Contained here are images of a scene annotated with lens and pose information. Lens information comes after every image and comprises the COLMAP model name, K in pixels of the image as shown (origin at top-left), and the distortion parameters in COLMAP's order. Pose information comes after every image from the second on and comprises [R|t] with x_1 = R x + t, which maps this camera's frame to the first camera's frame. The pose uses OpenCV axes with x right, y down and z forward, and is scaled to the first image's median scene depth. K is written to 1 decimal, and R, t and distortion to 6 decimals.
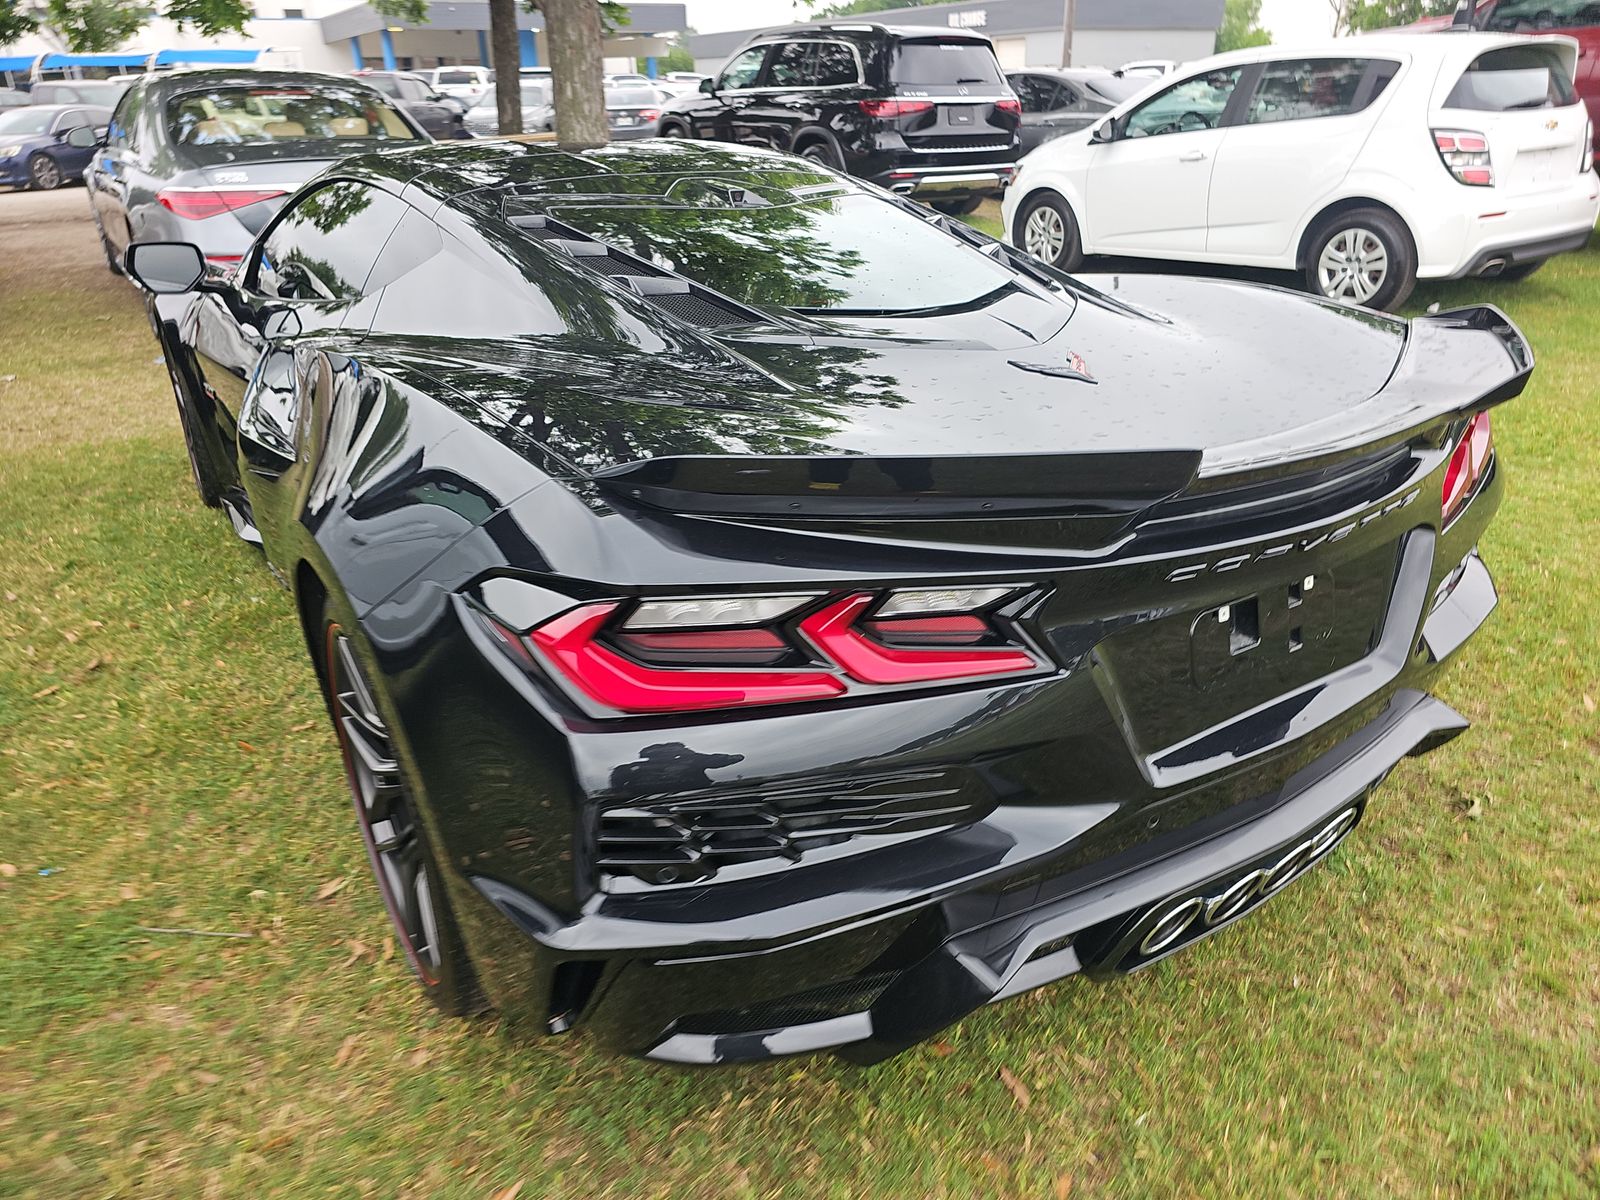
lens RADIAL K [[1038.6, 0, 793.2], [0, 1038.6, 605.6], [0, 0, 1]] dist [0.049863, -0.047827]
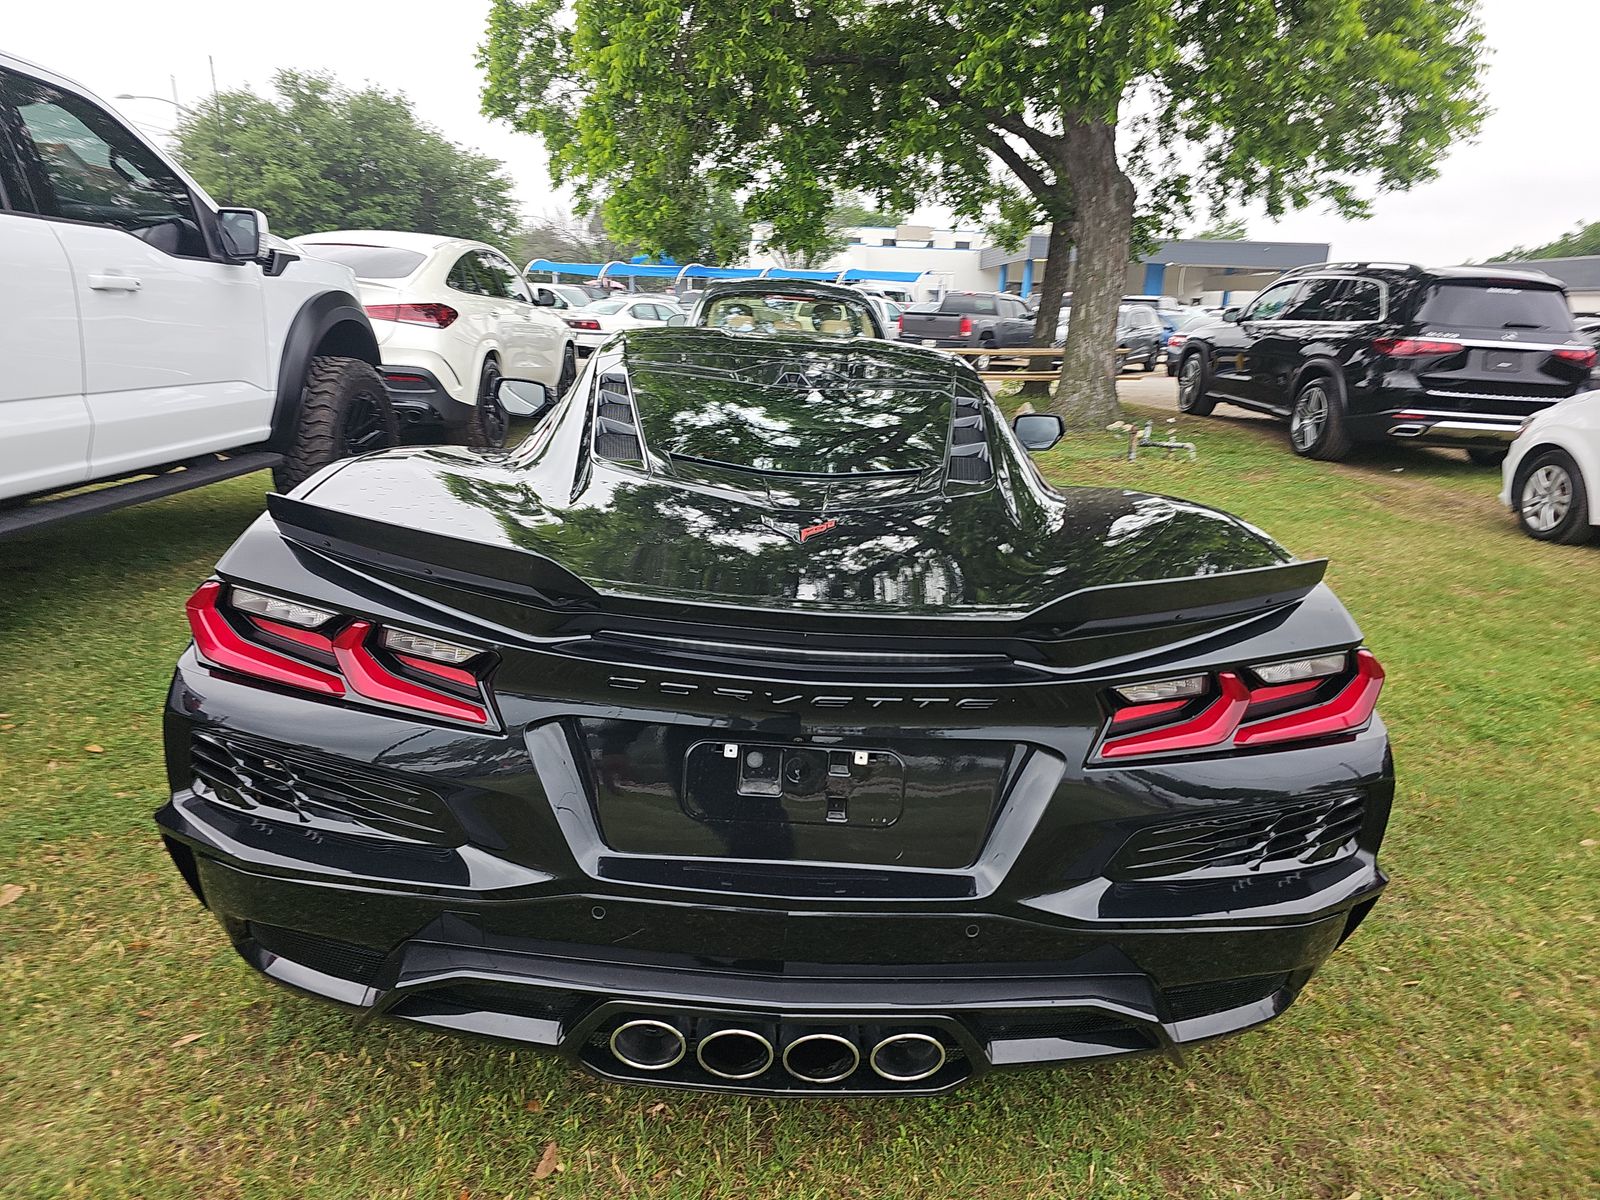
lens RADIAL K [[1038.6, 0, 793.2], [0, 1038.6, 605.6], [0, 0, 1]] dist [0.049863, -0.047827]
pose [[0.849036, 0.196793, -0.490316, 0.130512], [-0.283550, 0.952790, -0.108586, -0.004500], [0.445799, 0.231223, 0.864754, 0.012078]]
